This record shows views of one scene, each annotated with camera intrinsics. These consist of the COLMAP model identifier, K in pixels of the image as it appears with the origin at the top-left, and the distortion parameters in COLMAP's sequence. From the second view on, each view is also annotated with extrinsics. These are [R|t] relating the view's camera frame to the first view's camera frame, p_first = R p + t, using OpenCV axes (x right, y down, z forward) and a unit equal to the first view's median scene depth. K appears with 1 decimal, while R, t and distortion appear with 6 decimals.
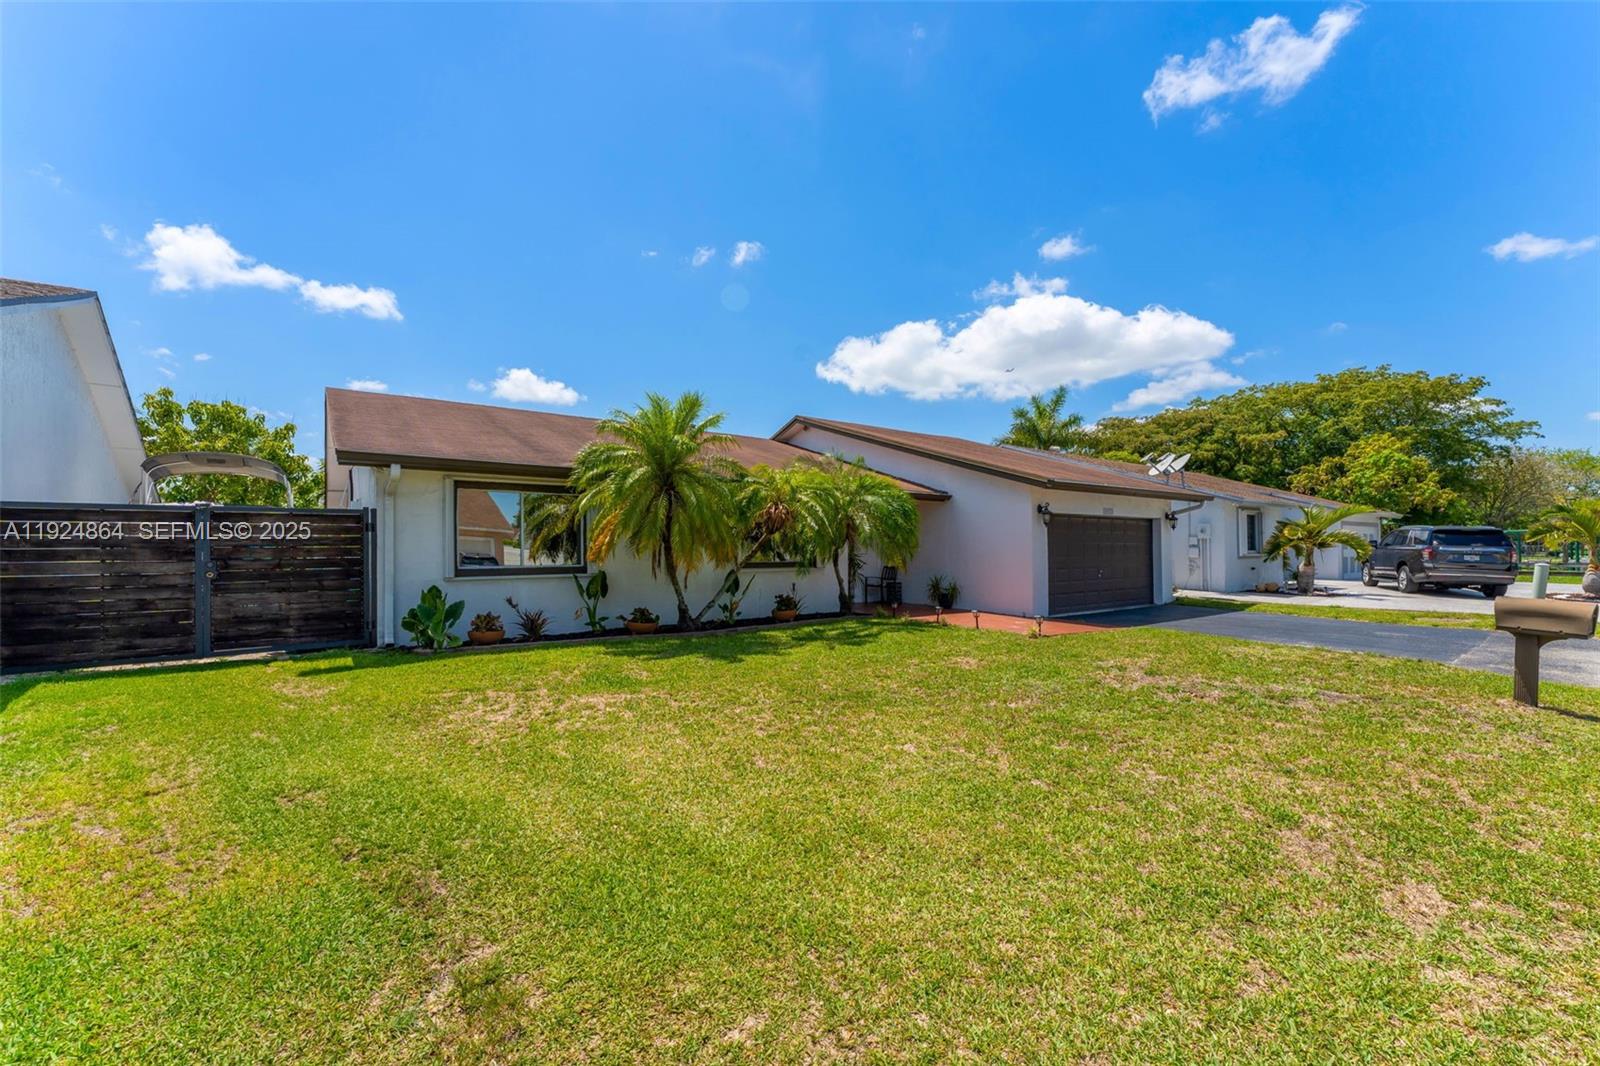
lens RADIAL K [[660.7, 0, 800.0], [0, 660.7, 533.0], [0, 0, 1]] dist [-0.000646, -0.000049]
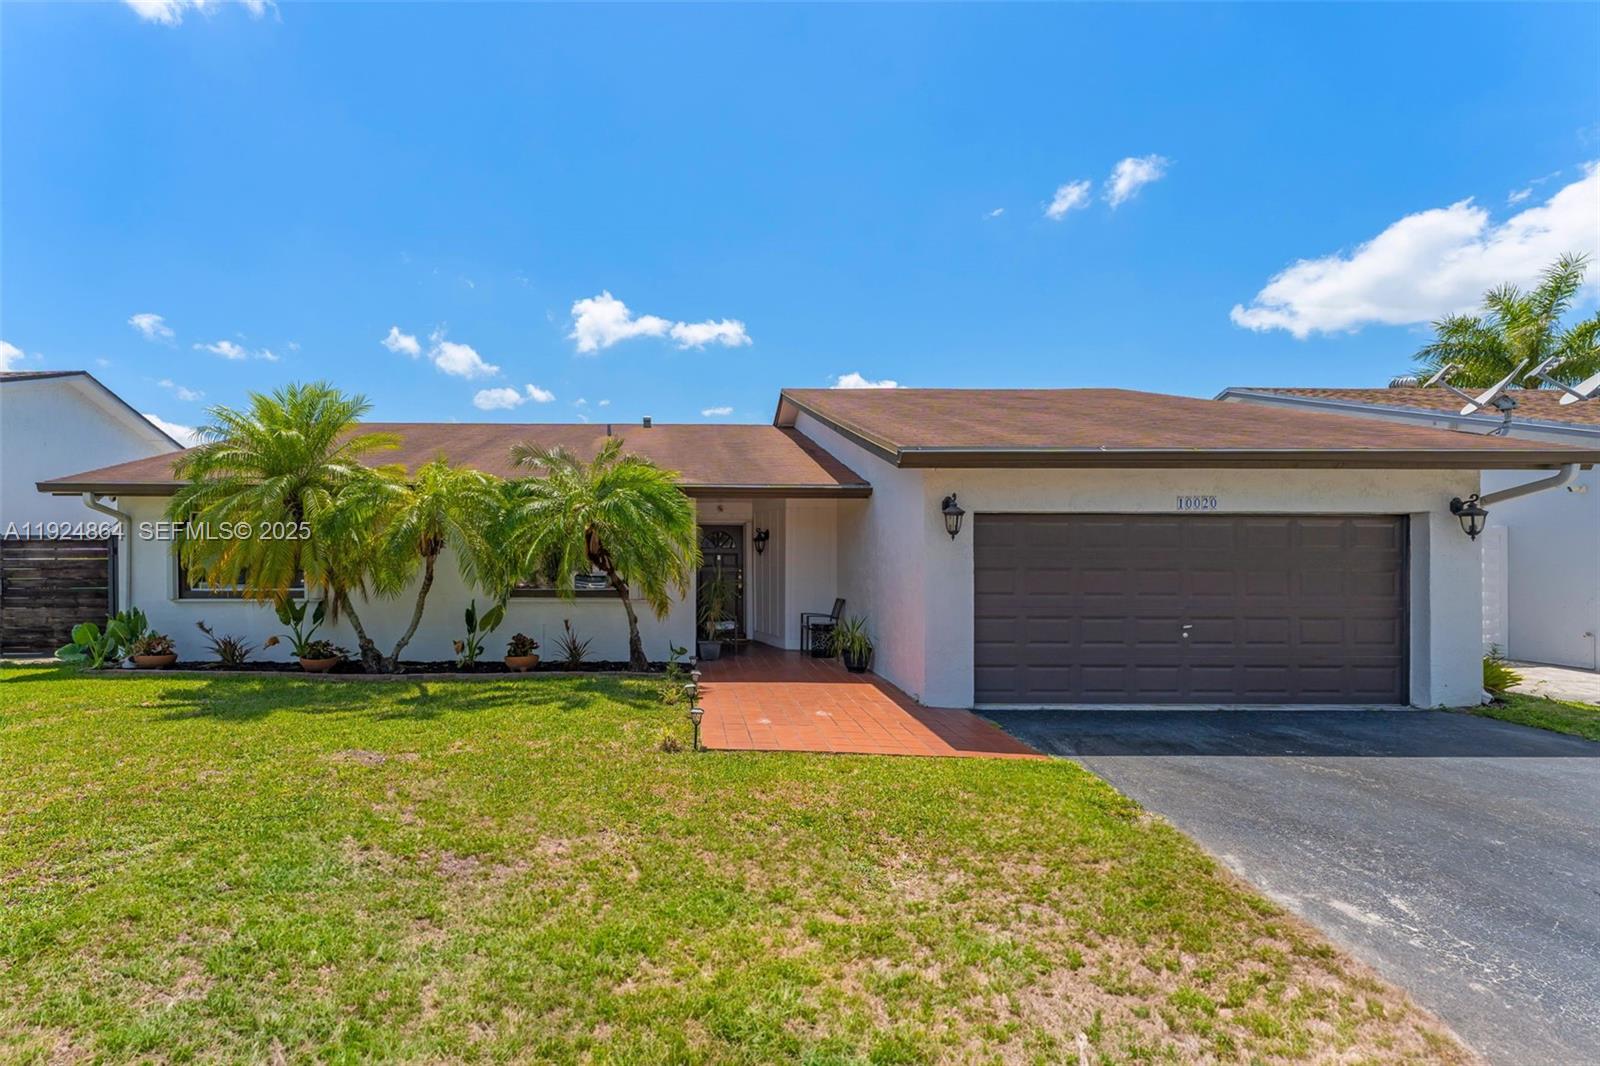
lens RADIAL K [[727.8, 0, 798.4], [0, 727.8, 542.7], [0, 0, 1]] dist [-0.000179, -0.000011]
pose [[0.811242, -0.008601, -0.584647, 0.486382], [0.009266, 0.999955, -0.001854, -0.004621], [0.584637, -0.003914, 0.811286, 0.346225]]
